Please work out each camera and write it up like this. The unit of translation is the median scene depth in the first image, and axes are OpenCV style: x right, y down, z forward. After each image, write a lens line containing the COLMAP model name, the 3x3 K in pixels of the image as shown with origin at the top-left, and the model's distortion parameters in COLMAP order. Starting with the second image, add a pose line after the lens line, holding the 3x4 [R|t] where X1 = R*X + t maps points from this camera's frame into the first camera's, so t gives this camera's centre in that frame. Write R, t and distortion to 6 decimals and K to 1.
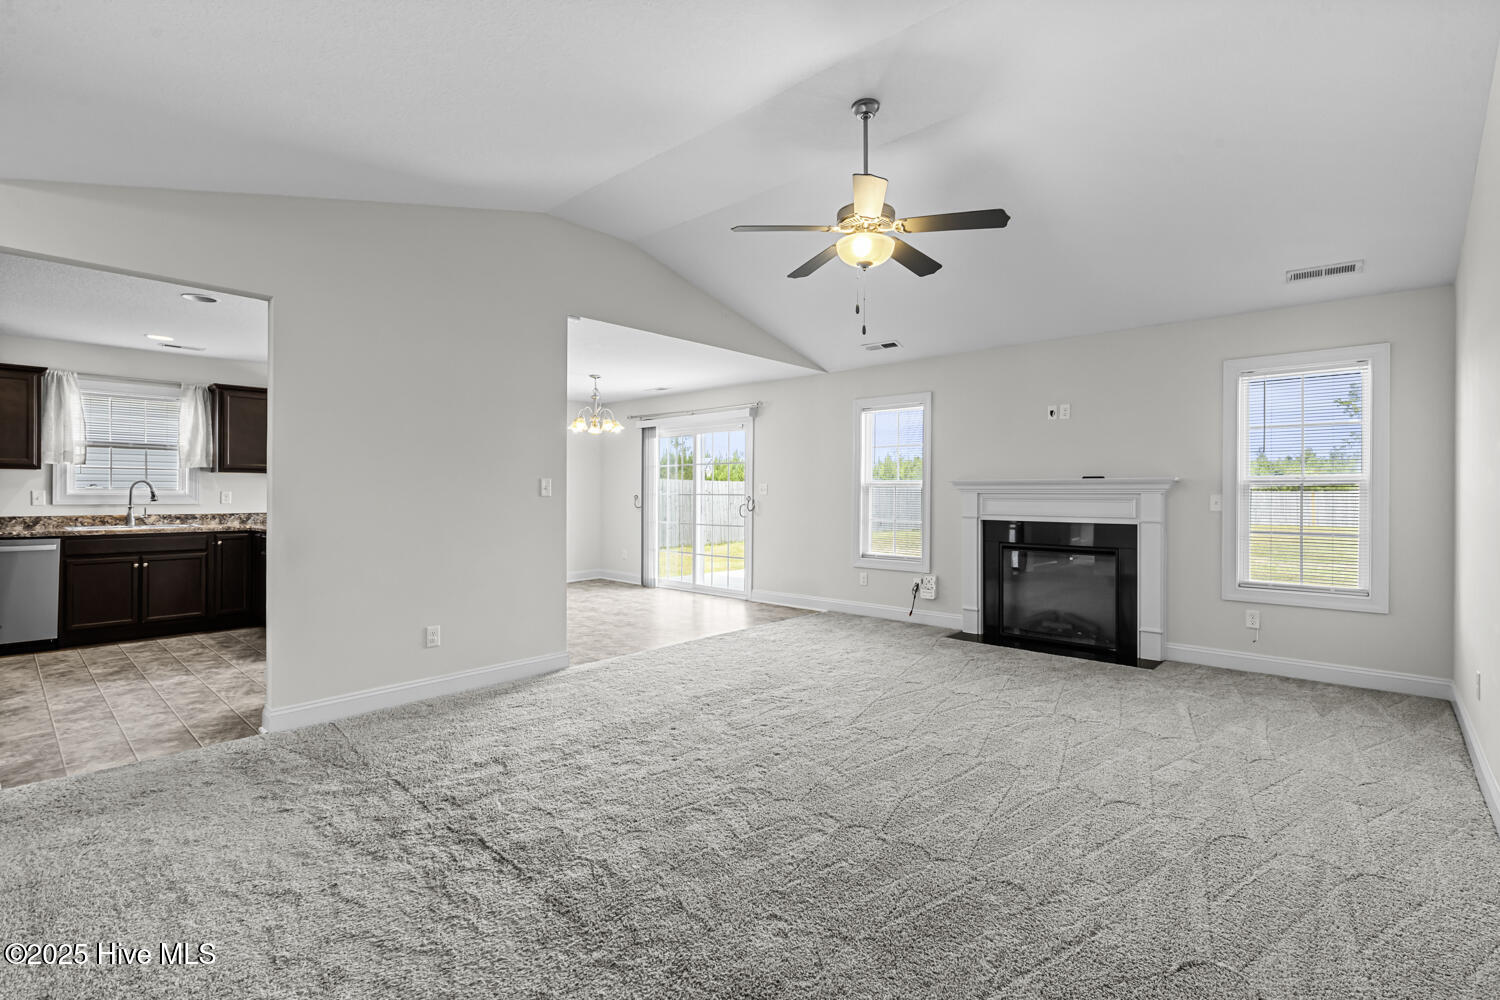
lens RADIAL K [[689.8, 0, 763.1], [0, 689.8, 495.1], [0, 0, 1]] dist [0.006723, -0.000085]
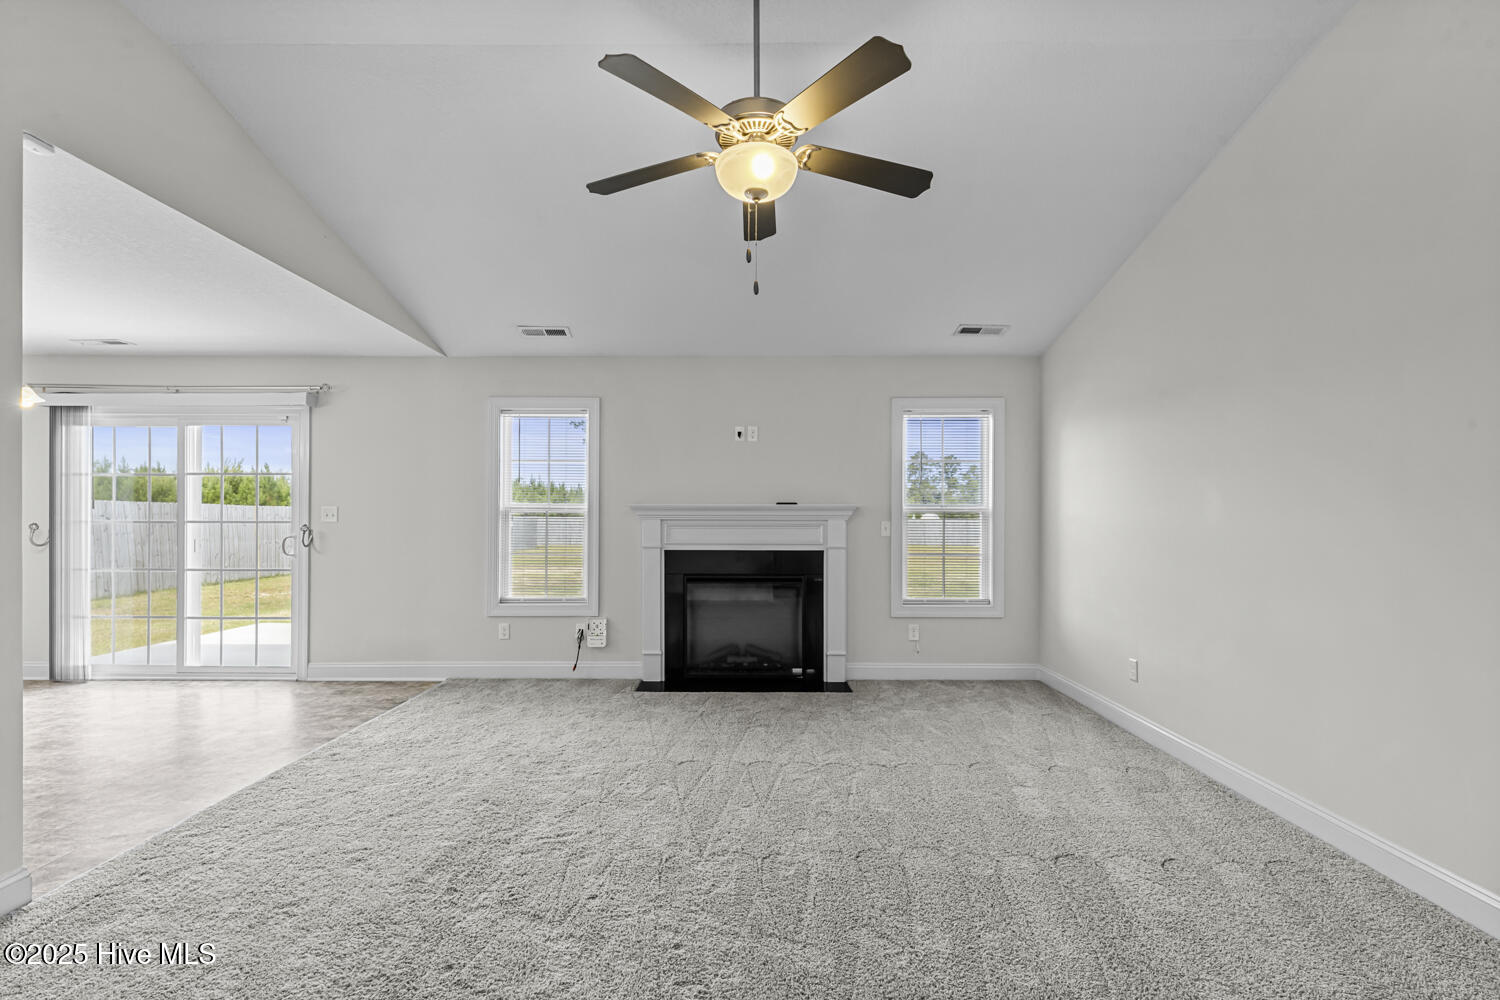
lens RADIAL K [[689.8, 0, 737.2], [0, 689.8, 523.2], [0, 0, 1]] dist [0.006723, -0.000085]
pose [[0.749798, -0.005397, 0.661645, -0.194738], [0.002882, 0.999984, 0.004891, -0.002538], [-0.661661, -0.001761, 0.749801, 0.284664]]
